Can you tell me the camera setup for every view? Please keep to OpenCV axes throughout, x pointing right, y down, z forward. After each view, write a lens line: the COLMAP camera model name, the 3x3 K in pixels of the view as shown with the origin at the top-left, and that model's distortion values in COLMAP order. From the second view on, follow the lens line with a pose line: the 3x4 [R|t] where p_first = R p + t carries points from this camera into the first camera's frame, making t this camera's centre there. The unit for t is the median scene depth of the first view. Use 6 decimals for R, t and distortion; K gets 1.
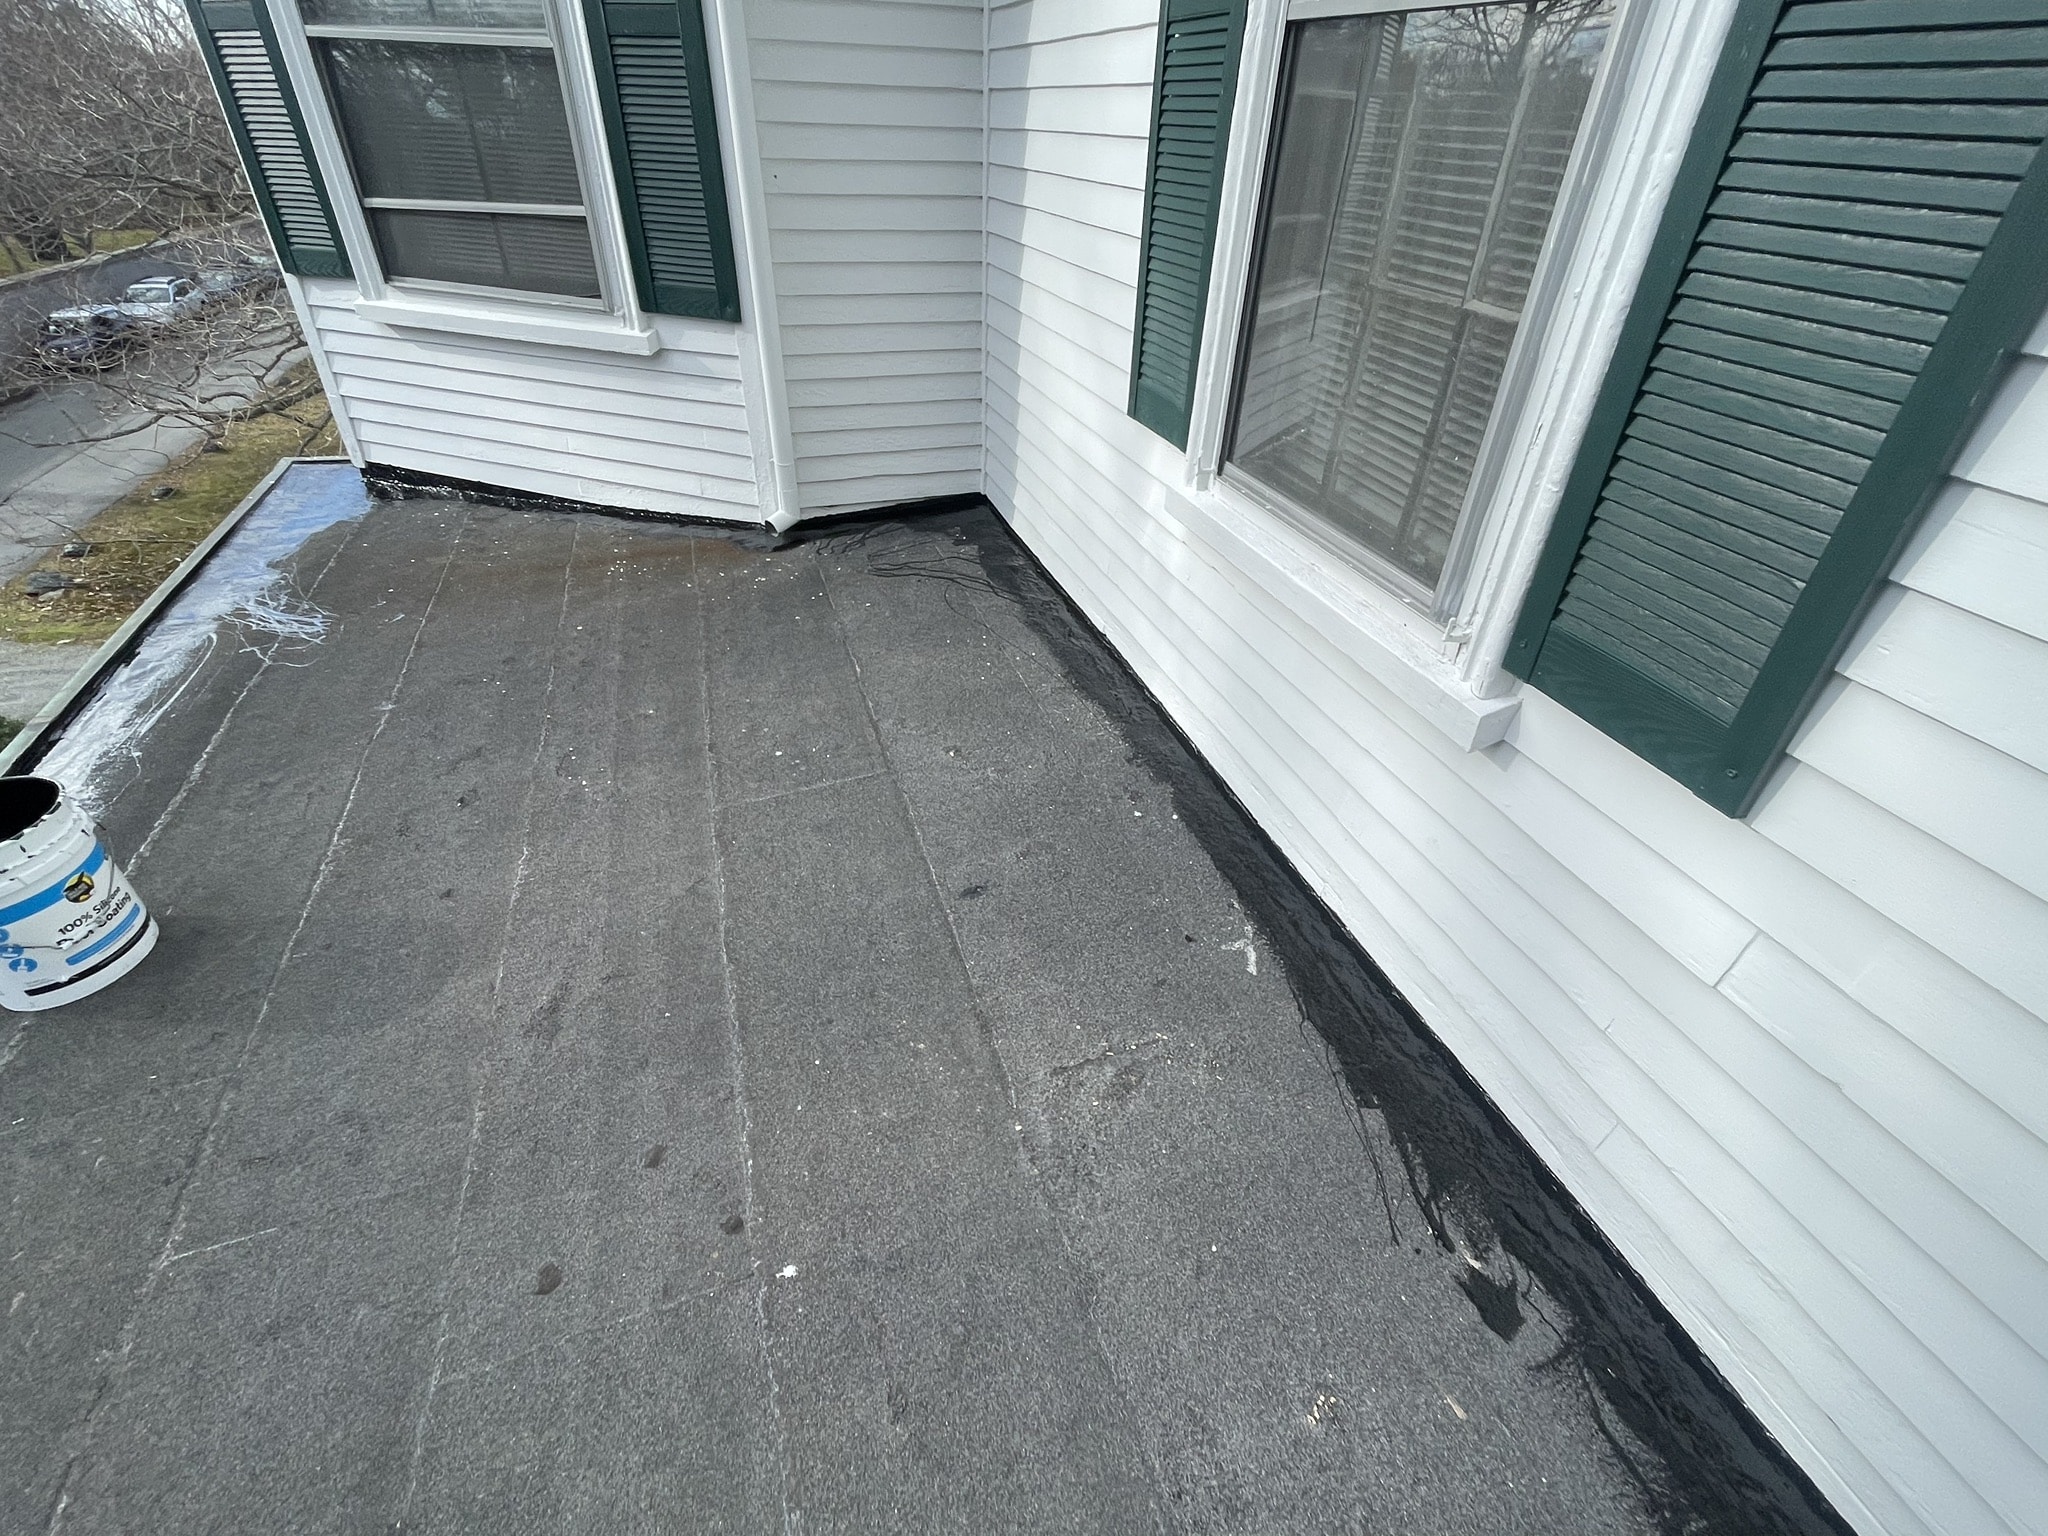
lens RADIAL K [[920.2, 0, 1019.2], [0, 920.2, 736.3], [0, 0, 1]] dist [-0.000057, -0.000031]
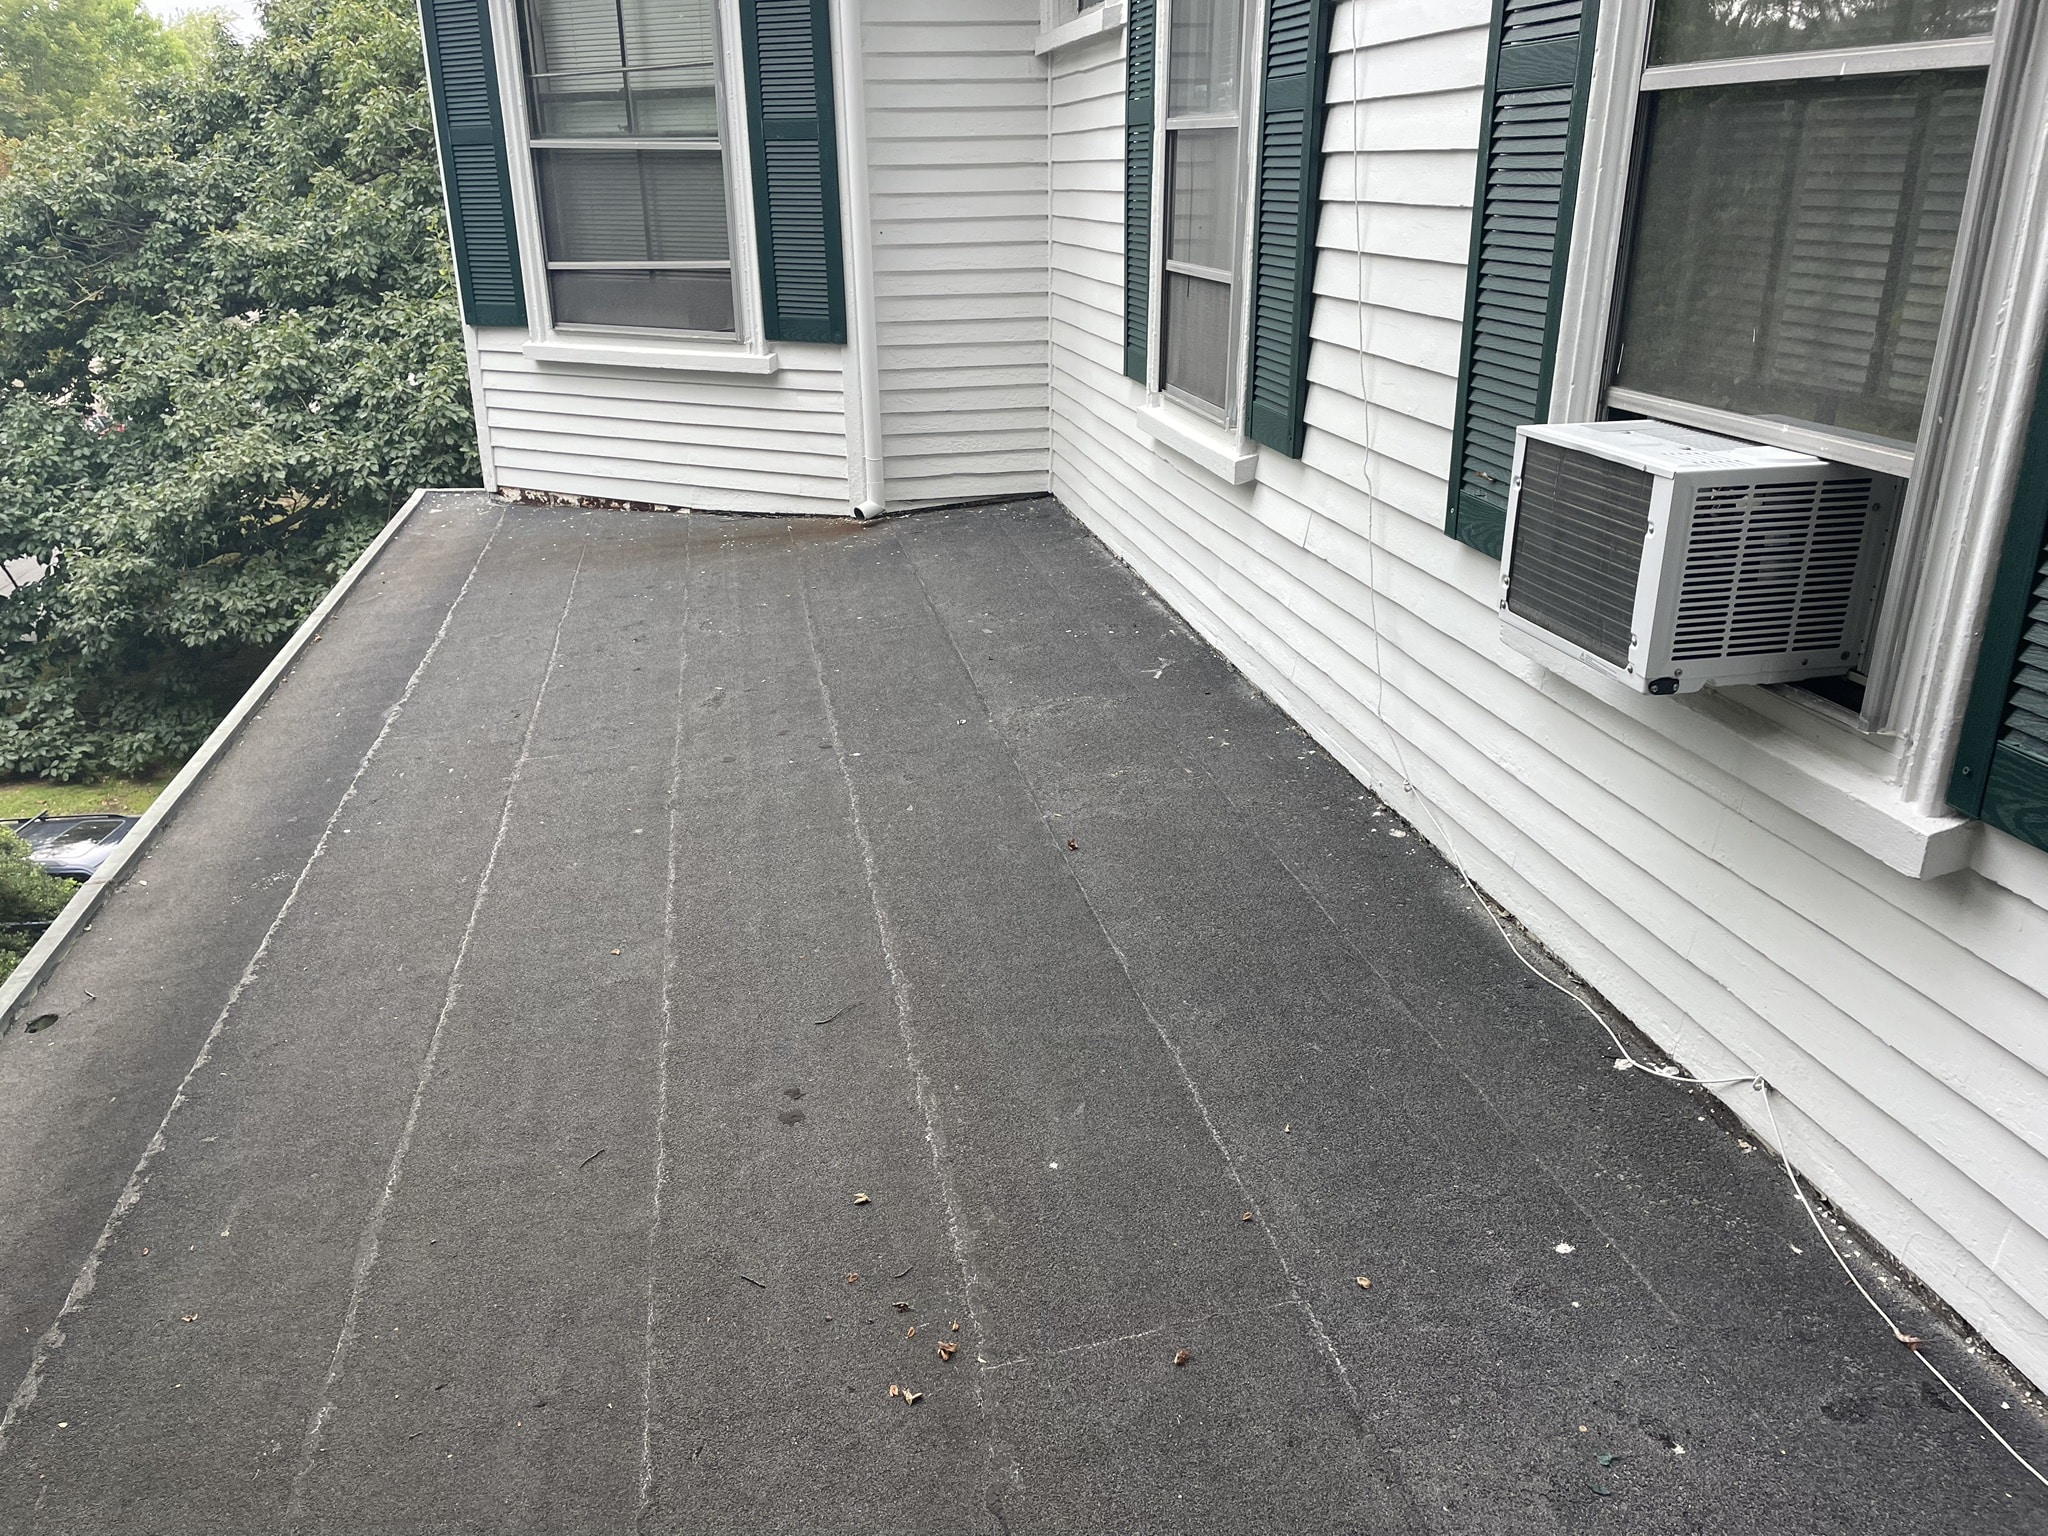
lens RADIAL K [[1506.3, 0, 1024.0], [0, 1506.3, 768.0], [0, 0, 1]] dist [0.077677, -0.109080]
pose [[0.990866, 0.009912, -0.134488, 0.196152], [-0.039314, 0.975205, -0.217782, 0.502311], [0.128995, 0.221080, 0.966687, -0.749140]]
